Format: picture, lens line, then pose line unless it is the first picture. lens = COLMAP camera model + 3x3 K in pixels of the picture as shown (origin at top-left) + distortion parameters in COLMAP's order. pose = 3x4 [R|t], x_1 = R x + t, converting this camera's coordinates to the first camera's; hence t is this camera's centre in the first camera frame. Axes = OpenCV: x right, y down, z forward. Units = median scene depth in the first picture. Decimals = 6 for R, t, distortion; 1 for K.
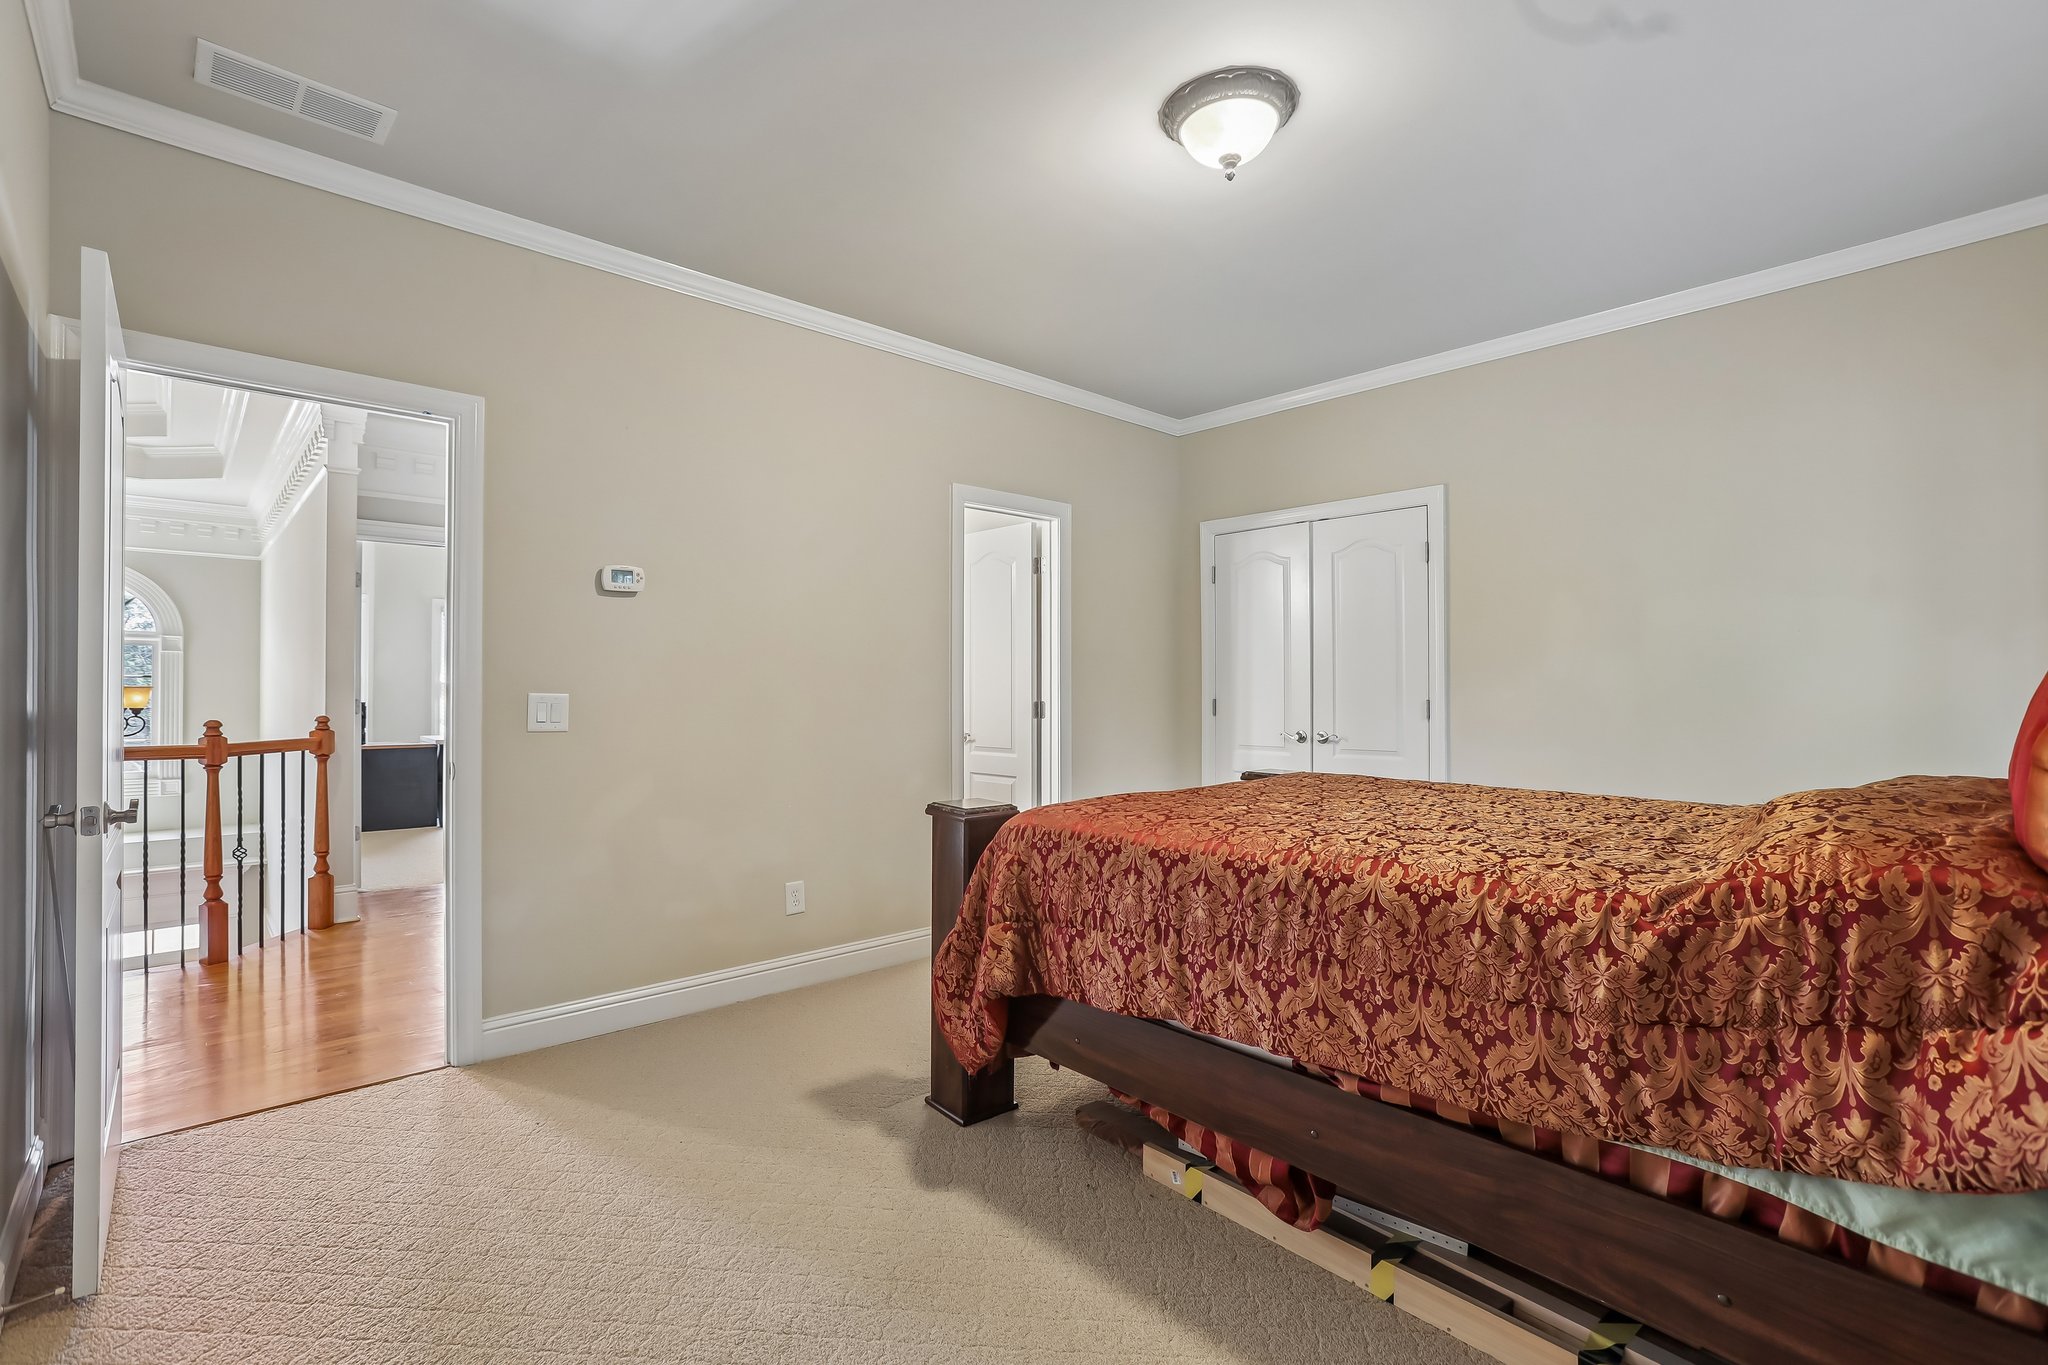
lens RADIAL K [[935.6, 0, 1020.9], [0, 935.6, 686.9], [0, 0, 1]] dist [-0.009963, 0.004406]
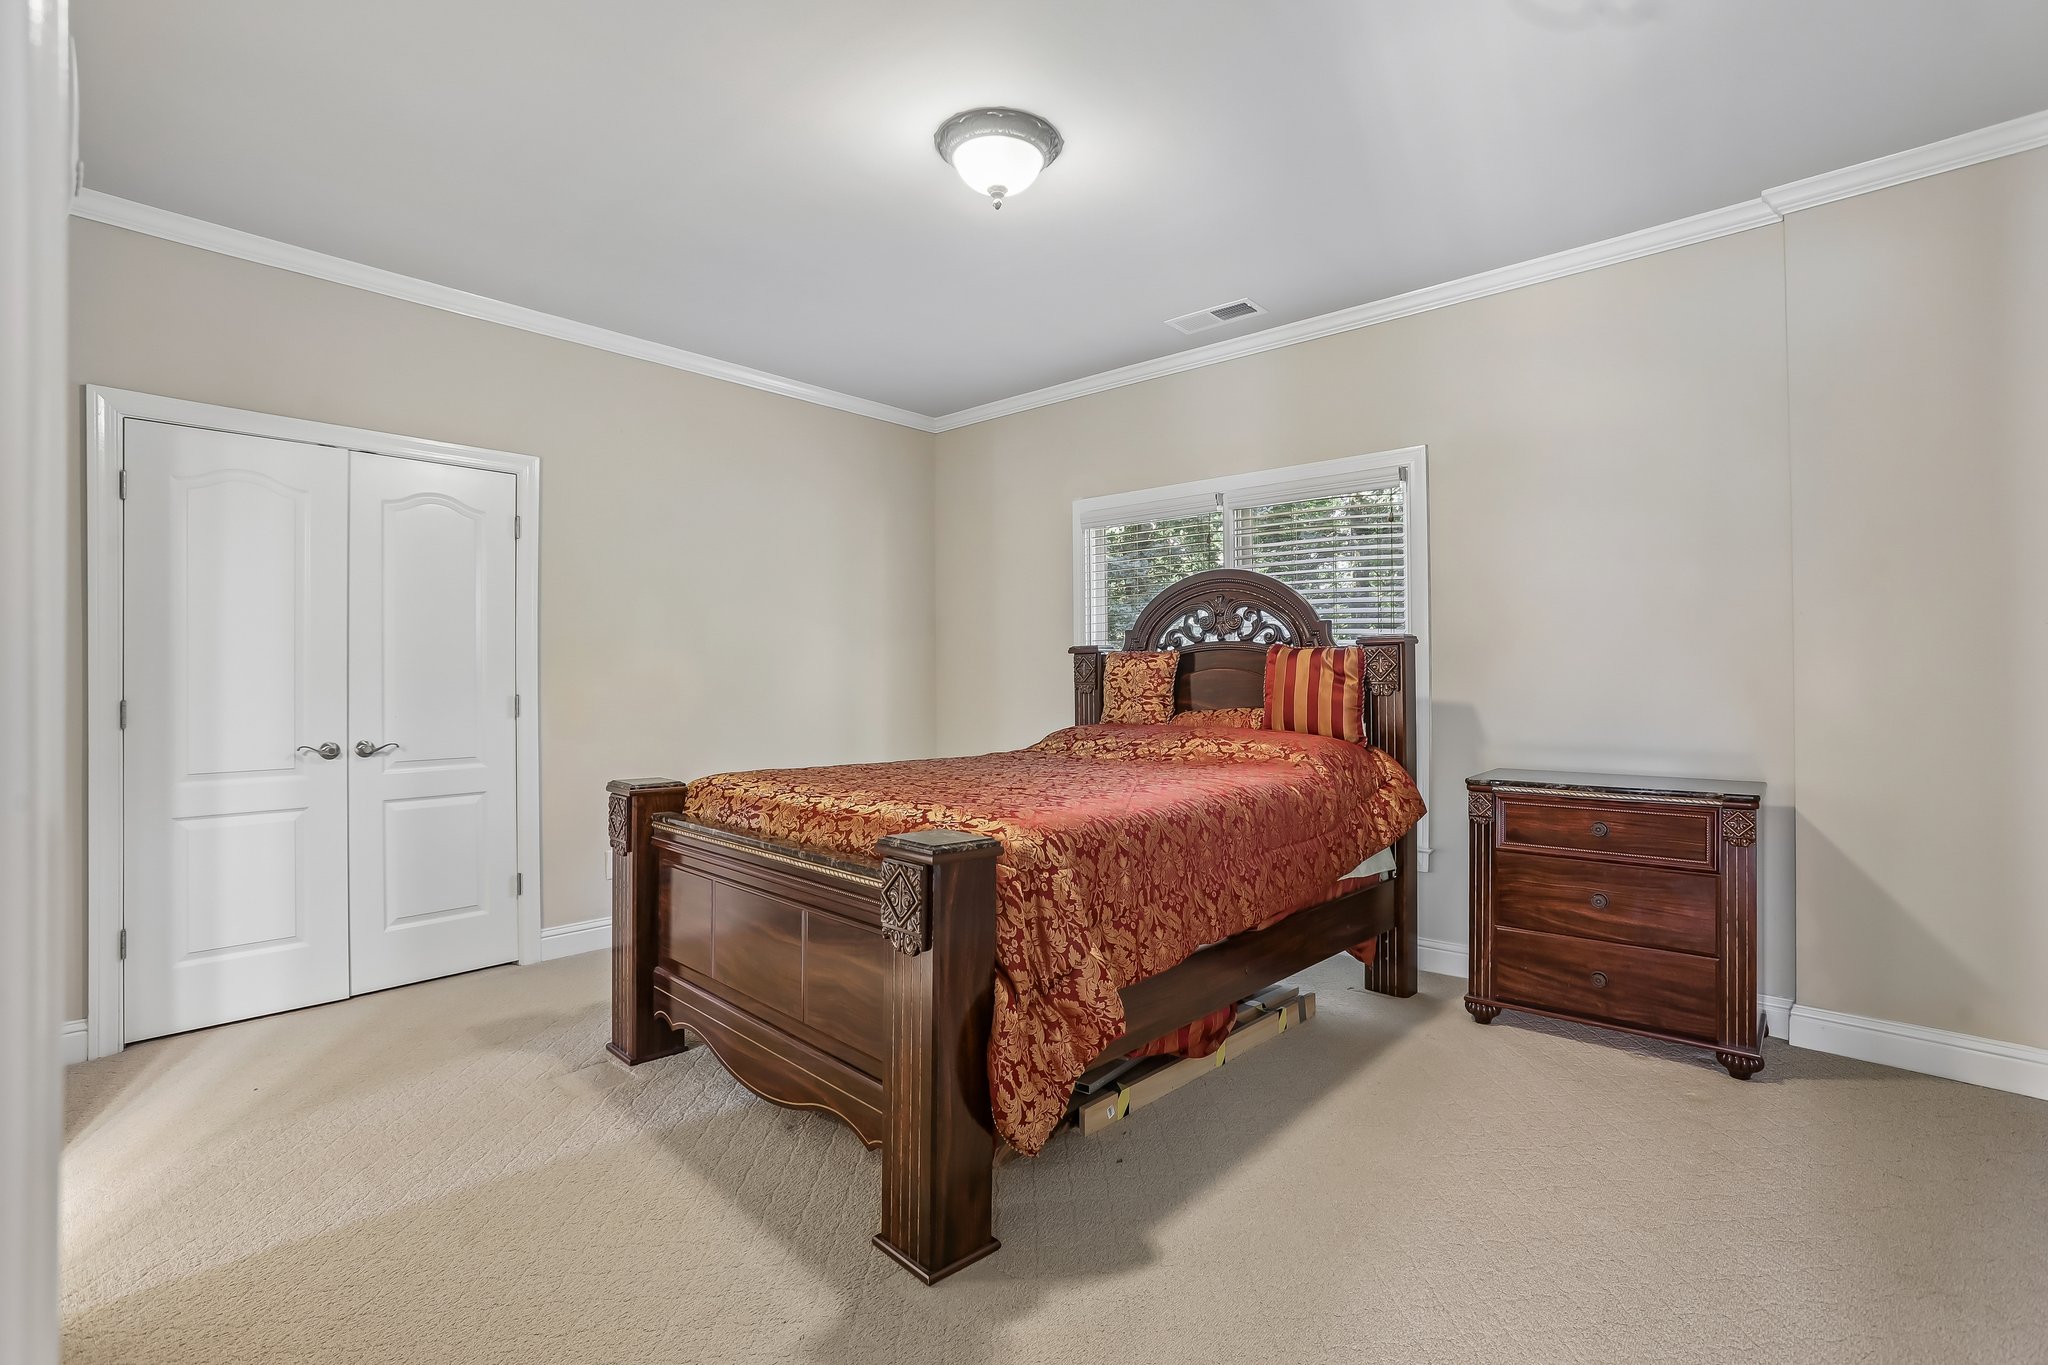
lens RADIAL K [[935.6, 0, 1002.3], [0, 935.6, 674.4], [0, 0, 1]] dist [-0.009963, 0.004406]
pose [[-0.057916, 0.003164, 0.998316, -0.482874], [-0.000341, 0.999995, -0.003189, -0.001968], [-0.998321, -0.000525, -0.057915, 0.600412]]
